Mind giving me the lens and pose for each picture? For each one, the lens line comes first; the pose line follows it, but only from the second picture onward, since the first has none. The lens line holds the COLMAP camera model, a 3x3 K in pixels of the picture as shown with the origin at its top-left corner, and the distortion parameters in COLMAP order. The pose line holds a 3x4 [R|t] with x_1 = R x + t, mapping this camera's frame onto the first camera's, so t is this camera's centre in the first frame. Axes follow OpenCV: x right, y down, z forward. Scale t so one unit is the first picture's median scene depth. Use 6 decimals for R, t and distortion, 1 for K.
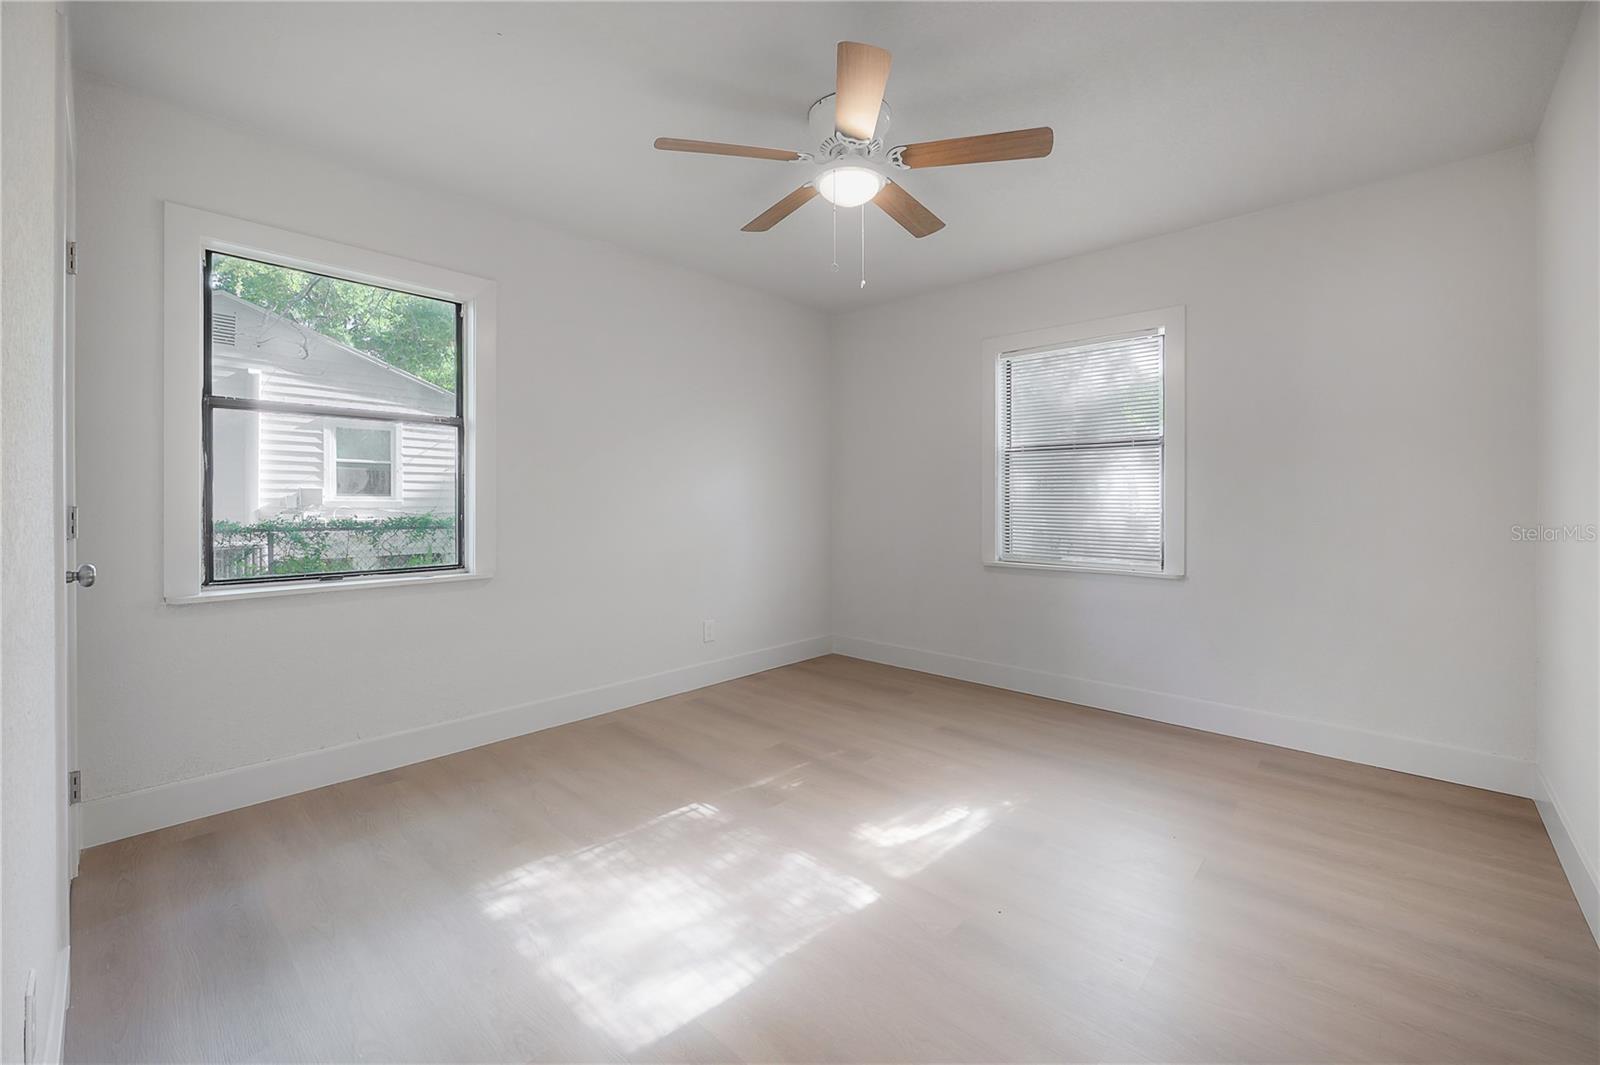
lens RADIAL K [[648.1, 0, 803.1], [0, 648.1, 508.5], [0, 0, 1]] dist [-0.002096, -0.000286]
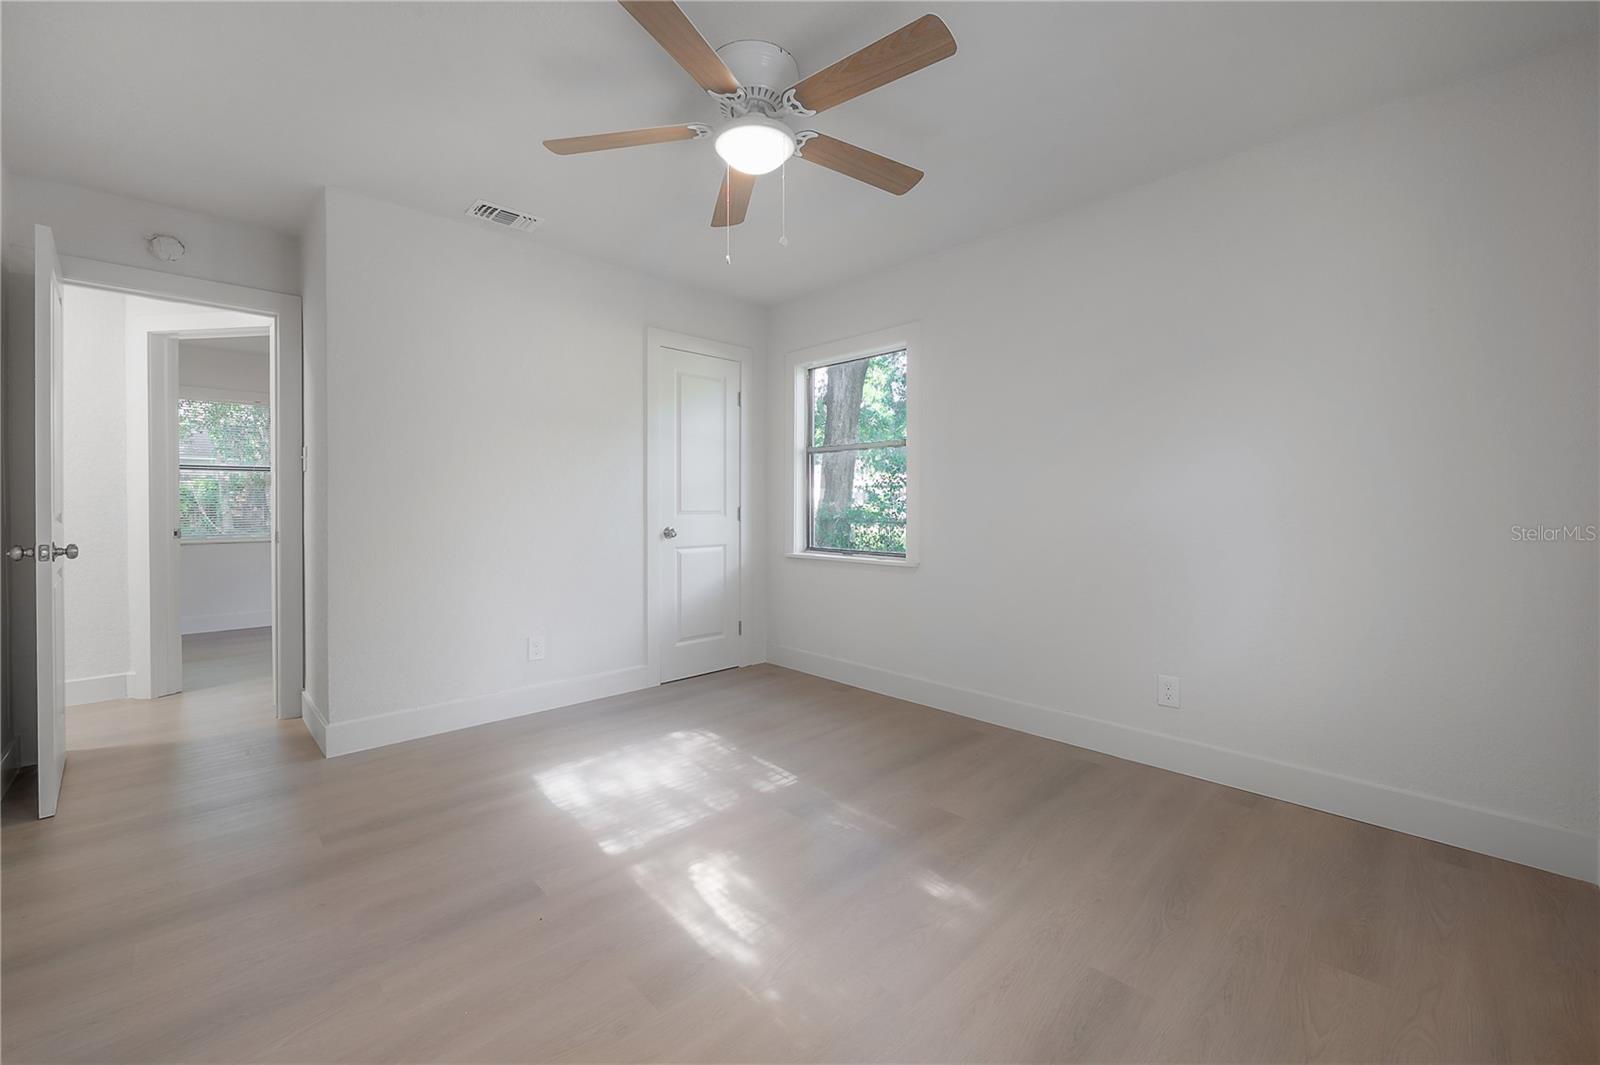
lens RADIAL K [[637.6, 0, 795.8], [0, 637.6, 523.0], [0, 0, 1]] dist [0.000646, 0.000225]
pose [[-0.064846, 0.017140, -0.997748, 0.982647], [-0.012047, 0.999766, 0.017957, 0.009476], [0.997823, 0.013184, -0.064624, 1.159081]]
